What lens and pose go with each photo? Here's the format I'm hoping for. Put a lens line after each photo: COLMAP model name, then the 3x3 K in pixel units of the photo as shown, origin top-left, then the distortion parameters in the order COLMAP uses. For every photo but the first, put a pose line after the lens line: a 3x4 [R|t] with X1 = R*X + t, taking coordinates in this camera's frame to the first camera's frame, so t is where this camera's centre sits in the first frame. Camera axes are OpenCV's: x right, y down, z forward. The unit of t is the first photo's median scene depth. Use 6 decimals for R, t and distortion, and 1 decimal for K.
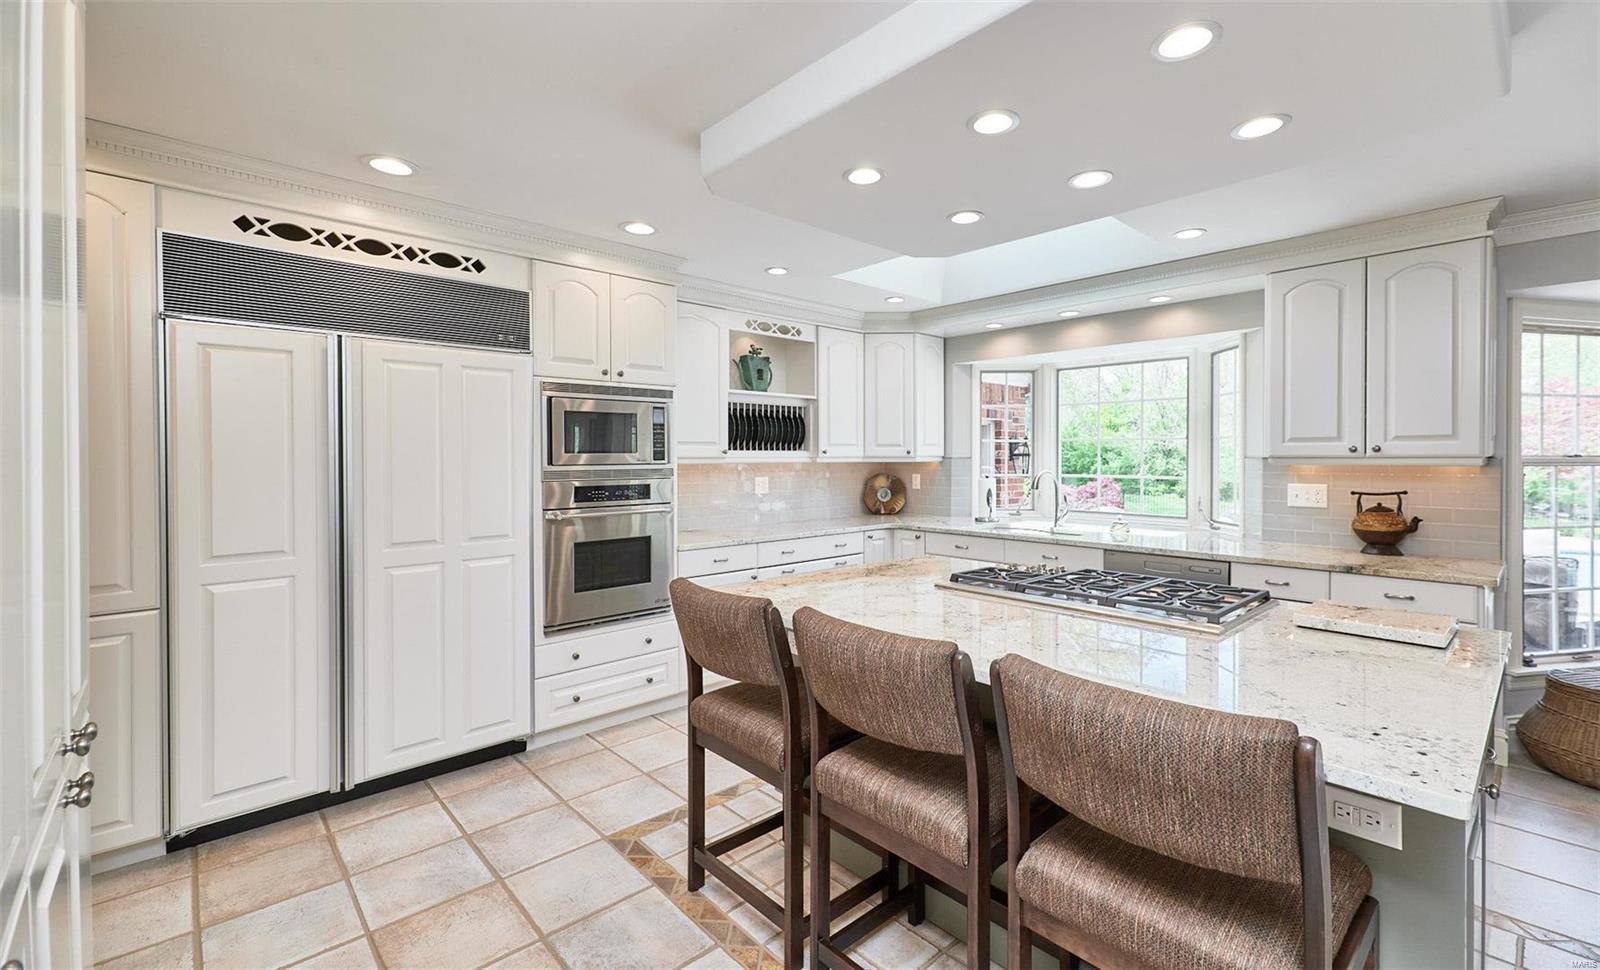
lens RADIAL K [[697.4, 0, 821.0], [0, 697.4, 455.3], [0, 0, 1]] dist [0.033060, 0.000073]
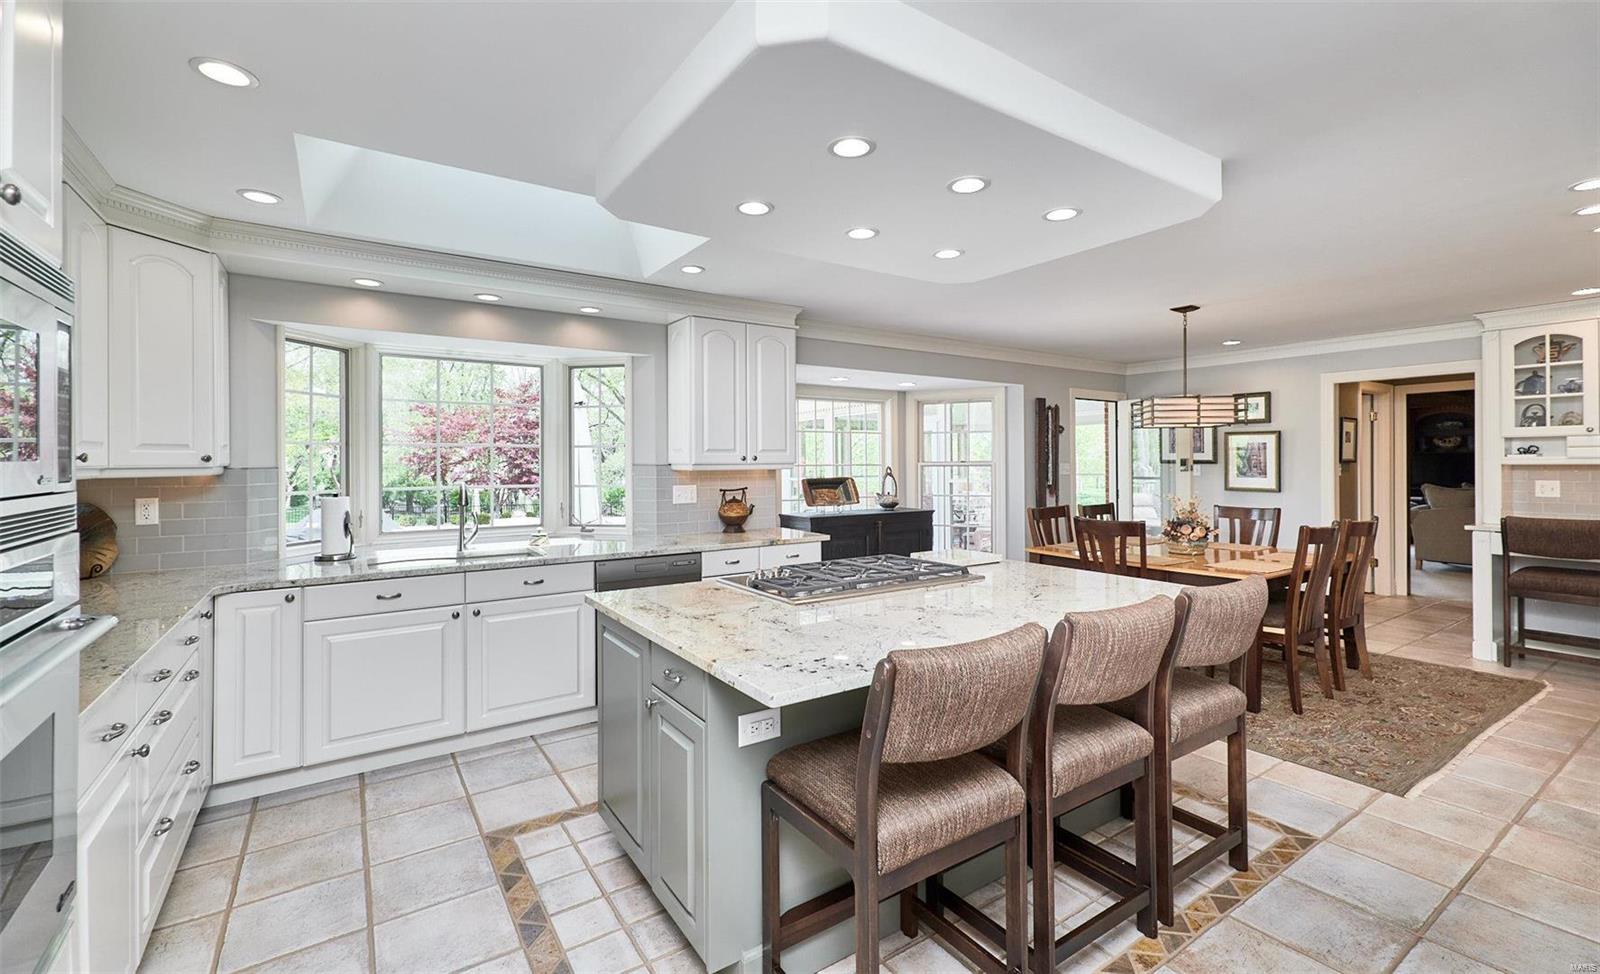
lens RADIAL K [[697.4, 0, 821.0], [0, 697.4, 457.3], [0, 0, 1]] dist [0.033060, 0.000073]
pose [[0.153927, 0.008812, 0.988043, -0.531546], [0.007182, 0.999924, -0.010037, 0.004538], [-0.988056, 0.008641, 0.153852, 0.584112]]
